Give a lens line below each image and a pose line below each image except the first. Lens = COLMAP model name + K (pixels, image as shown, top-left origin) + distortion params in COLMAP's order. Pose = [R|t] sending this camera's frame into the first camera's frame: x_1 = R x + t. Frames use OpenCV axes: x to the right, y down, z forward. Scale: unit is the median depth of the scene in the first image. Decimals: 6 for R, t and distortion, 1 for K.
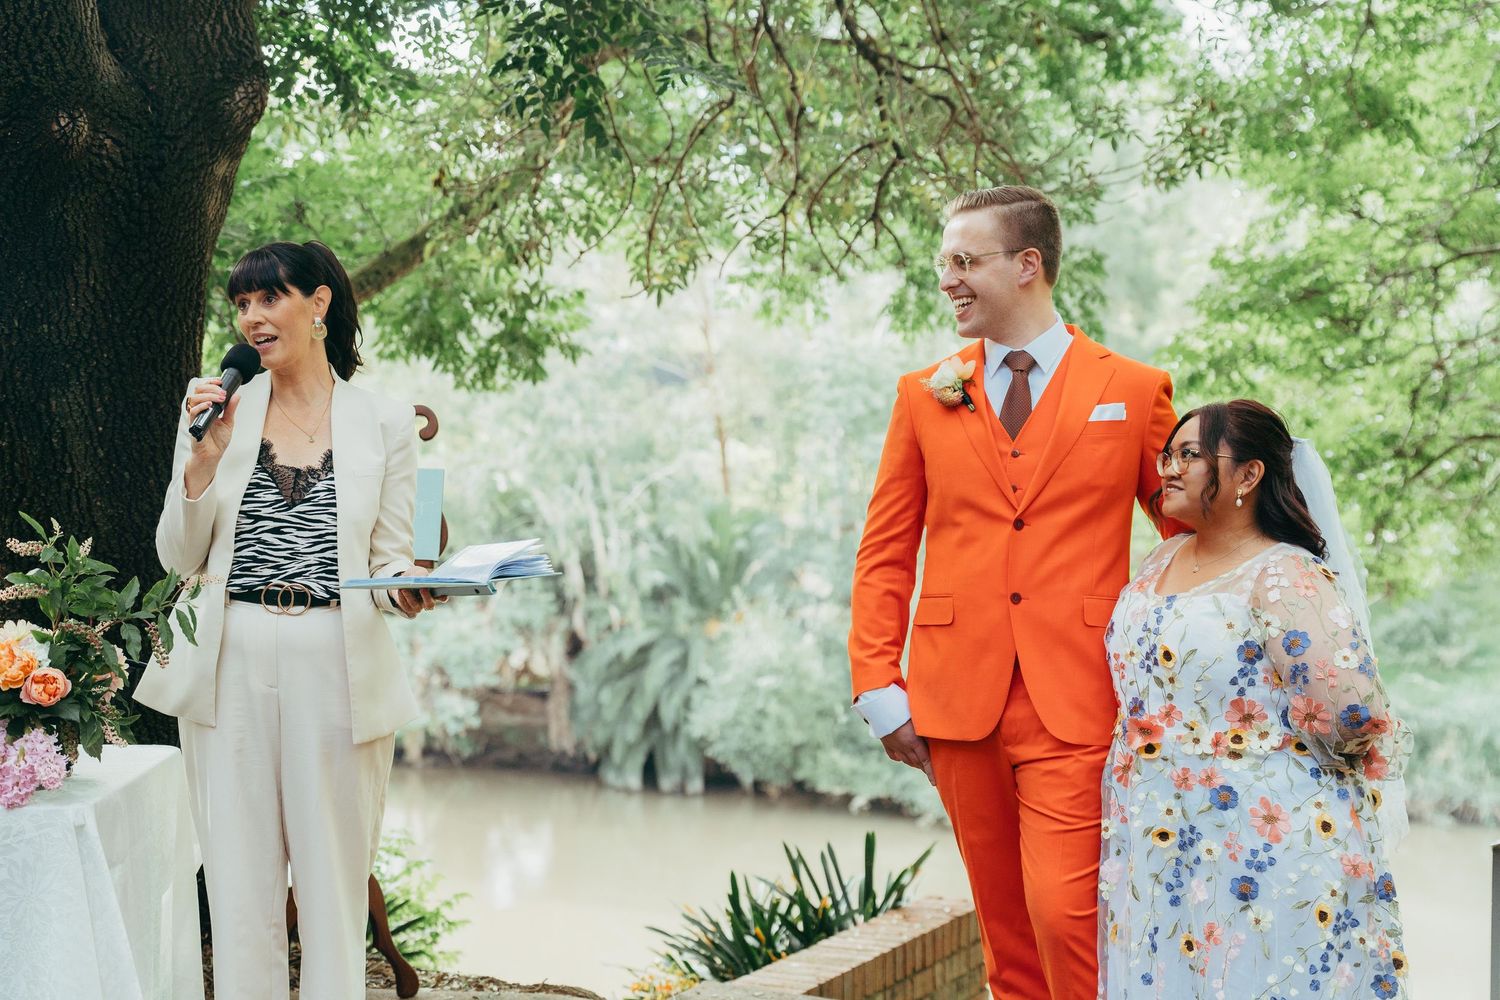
lens RADIAL K [[2479.3, 0, 703.3], [0, 2479.3, 515.7], [0, 0, 1]] dist [0.172356, 0.000000]
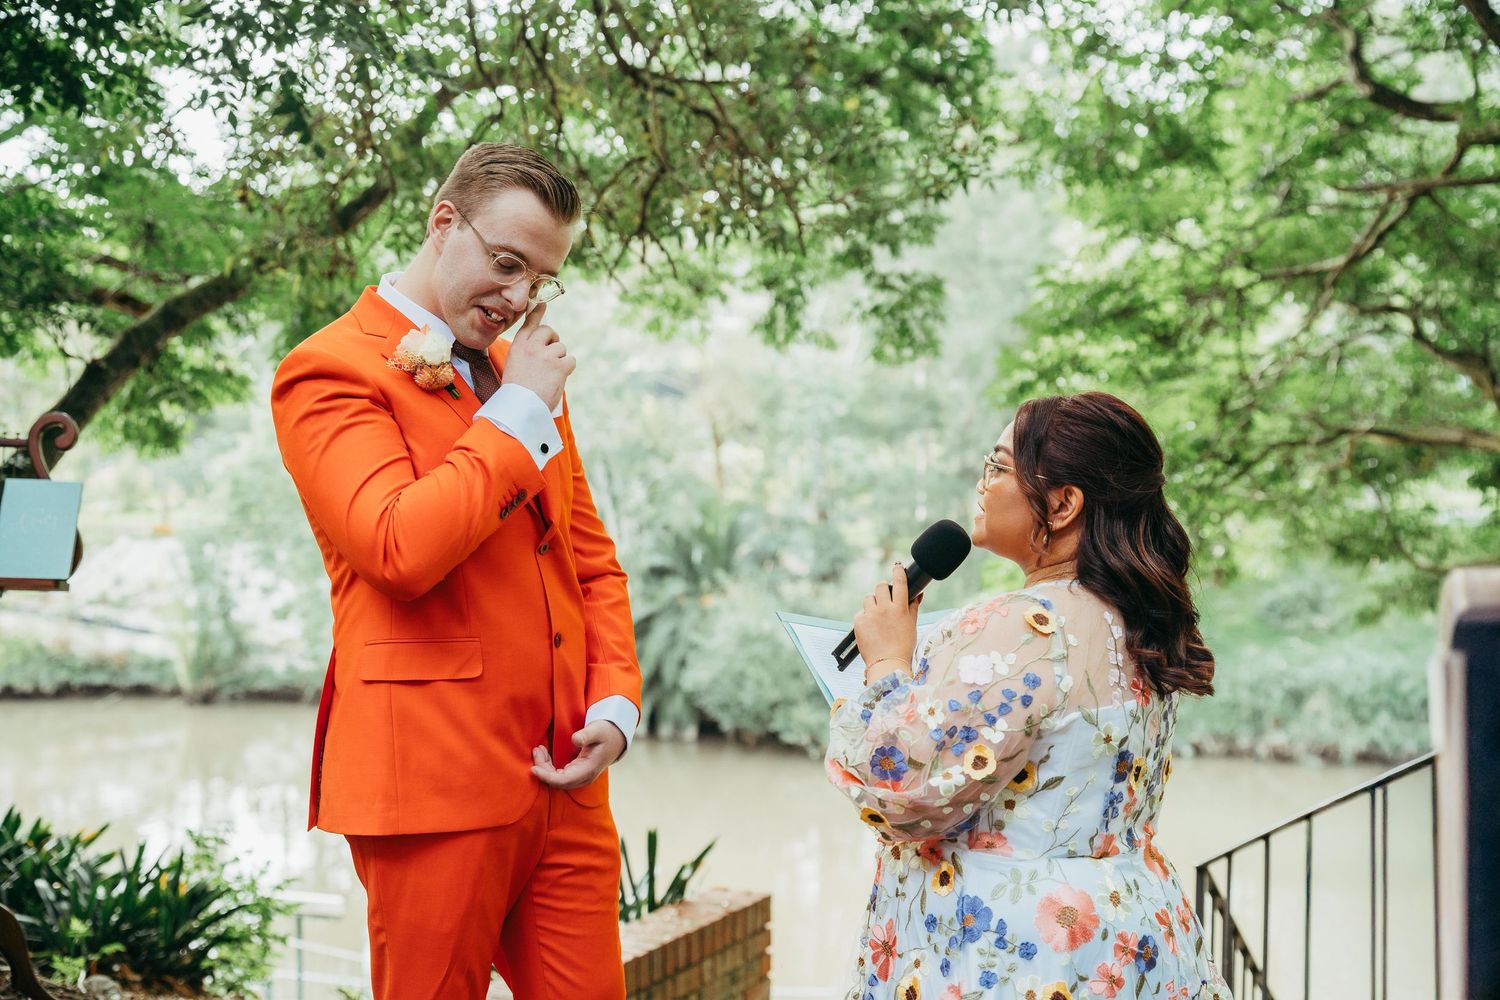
lens RADIAL K [[1978.8, 0, 751.8], [0, 1978.8, 490.1], [0, 0, 1]] dist [0.032428, 0.000000]
pose [[0.999969, 0.000037, -0.007840, 0.086328], [-0.000084, 0.999982, -0.006030, -0.005604], [0.007840, 0.006030, 0.999951, 0.137278]]
